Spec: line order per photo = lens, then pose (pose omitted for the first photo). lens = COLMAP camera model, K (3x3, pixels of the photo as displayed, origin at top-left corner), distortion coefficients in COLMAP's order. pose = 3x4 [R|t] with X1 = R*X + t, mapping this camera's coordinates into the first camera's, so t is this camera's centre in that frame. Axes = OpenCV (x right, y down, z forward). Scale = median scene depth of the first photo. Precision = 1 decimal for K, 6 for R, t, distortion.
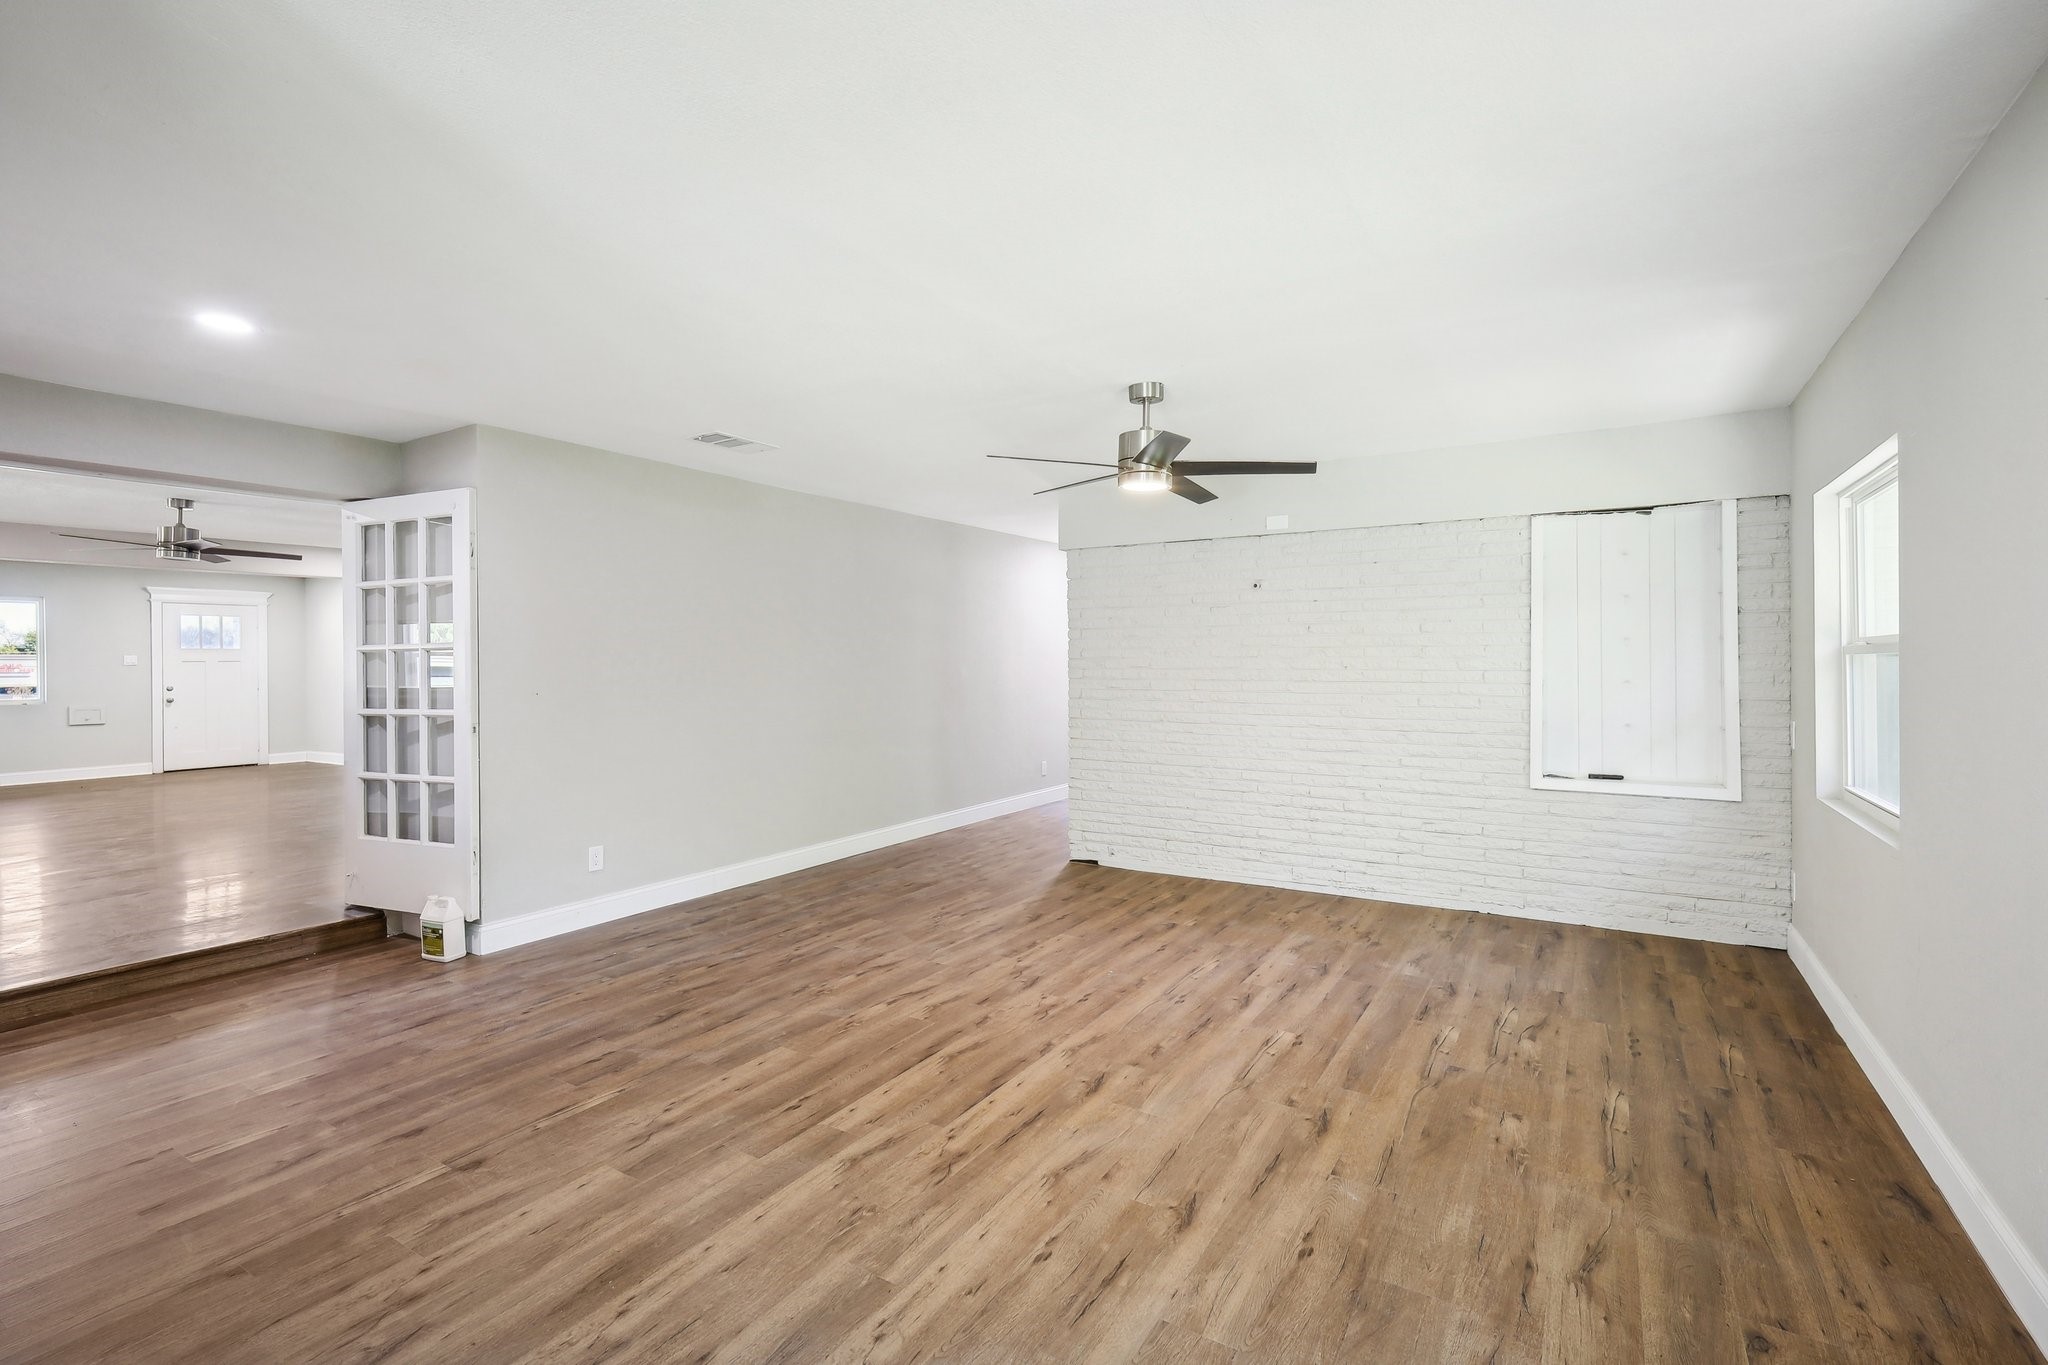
lens RADIAL K [[918.7, 0, 1030.4], [0, 918.7, 656.8], [0, 0, 1]] dist [0.005001, 0.000326]
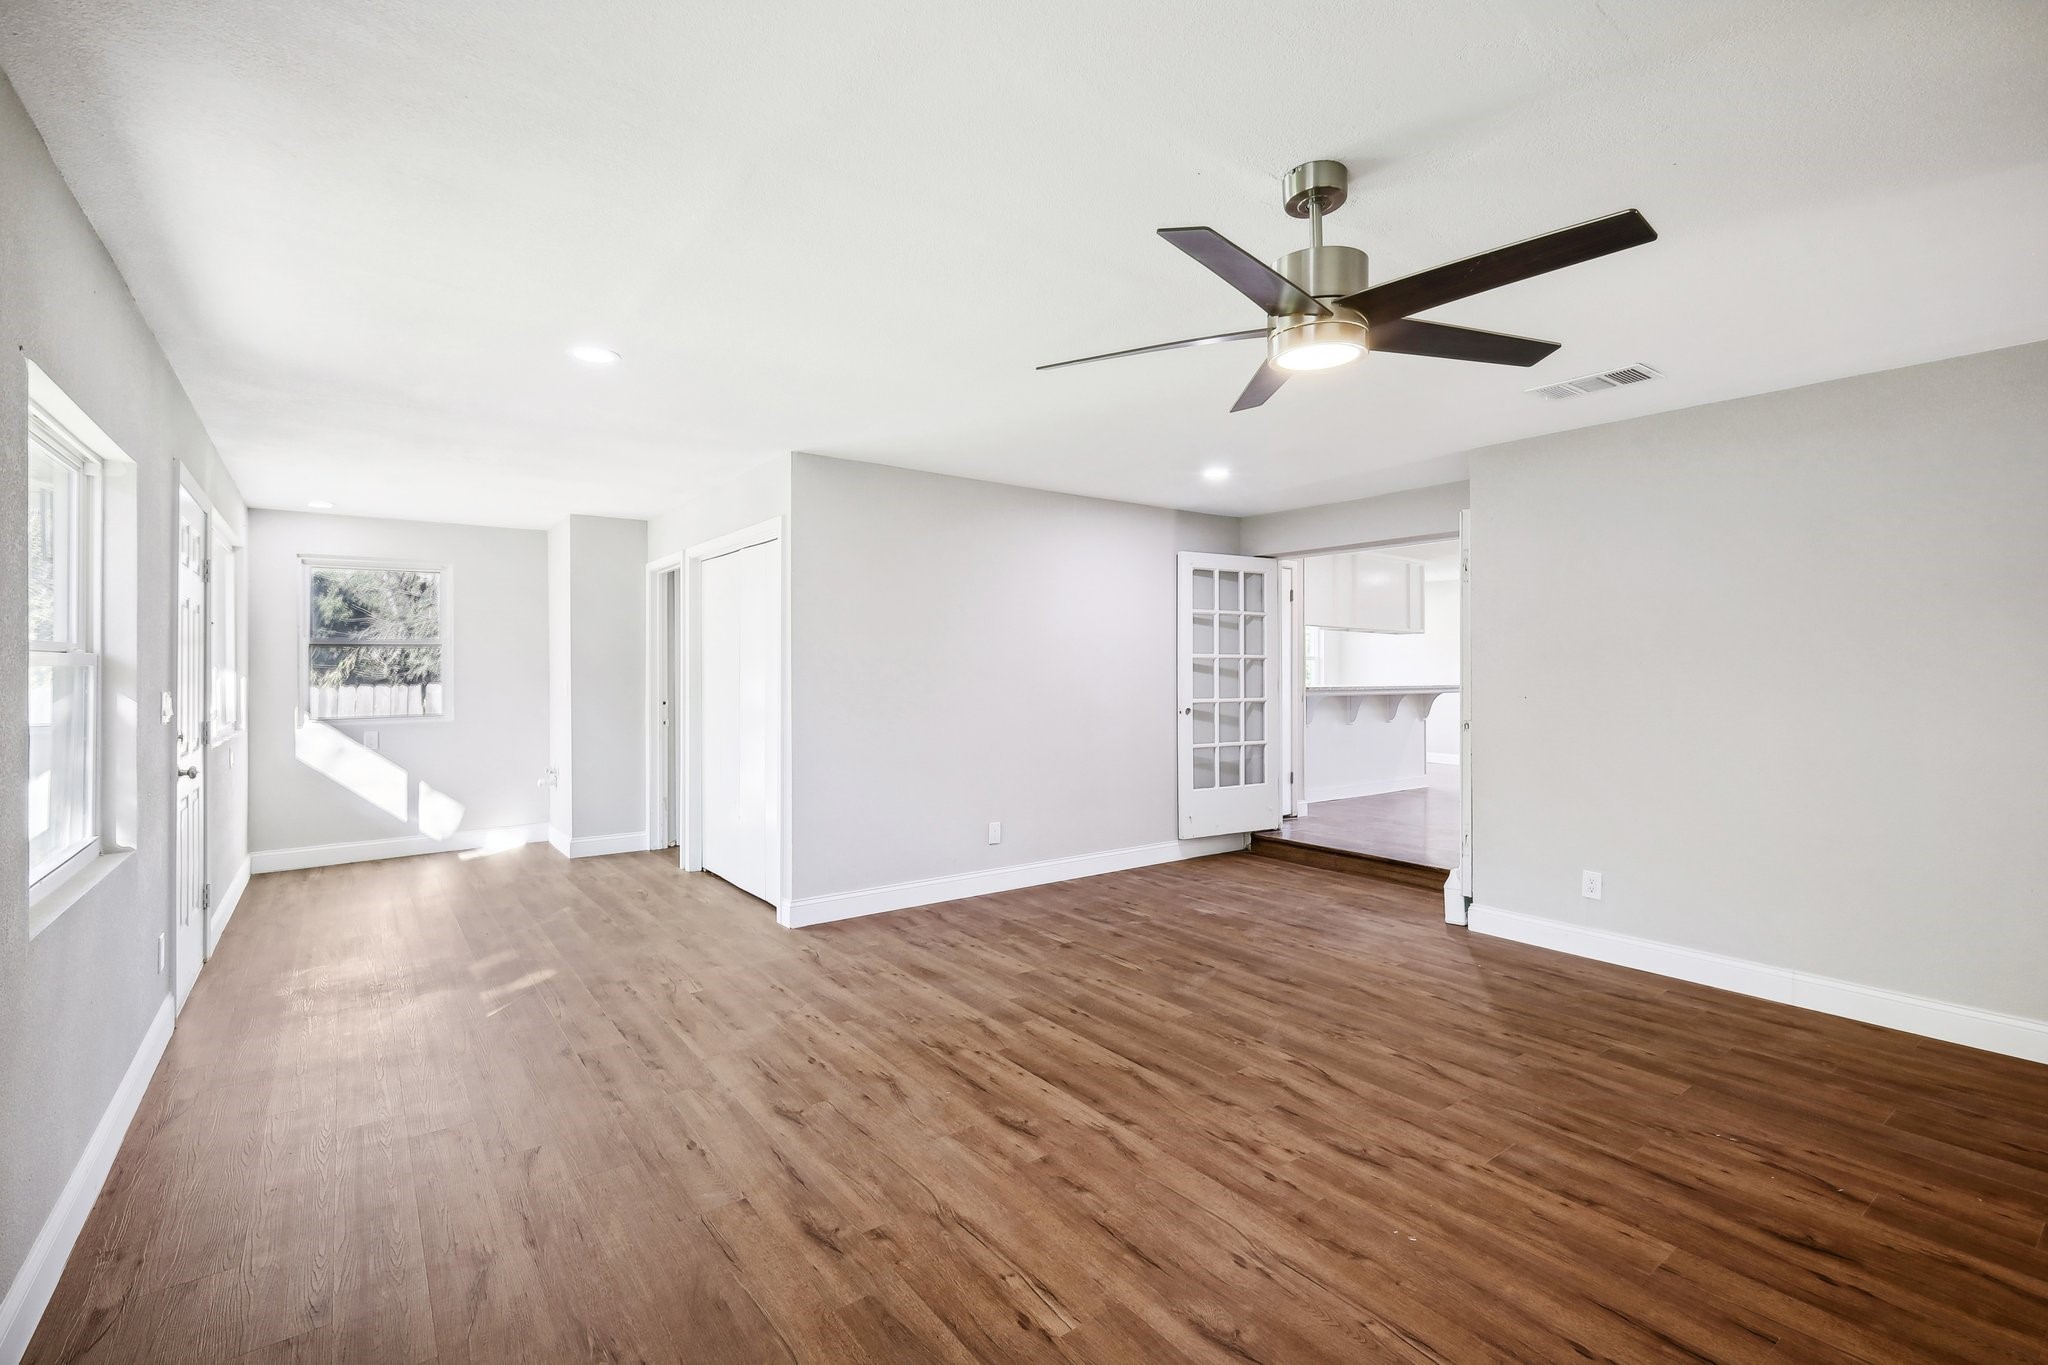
lens RADIAL K [[907.3, 0, 1024.0], [0, 907.3, 682.5], [0, 0, 1]] dist [0.001236, -0.000342]
pose [[-0.362249, 0.021838, -0.931826, 0.837529], [0.007628, 0.999761, 0.020465, -0.000279], [0.932050, 0.000305, -0.362329, 1.232948]]
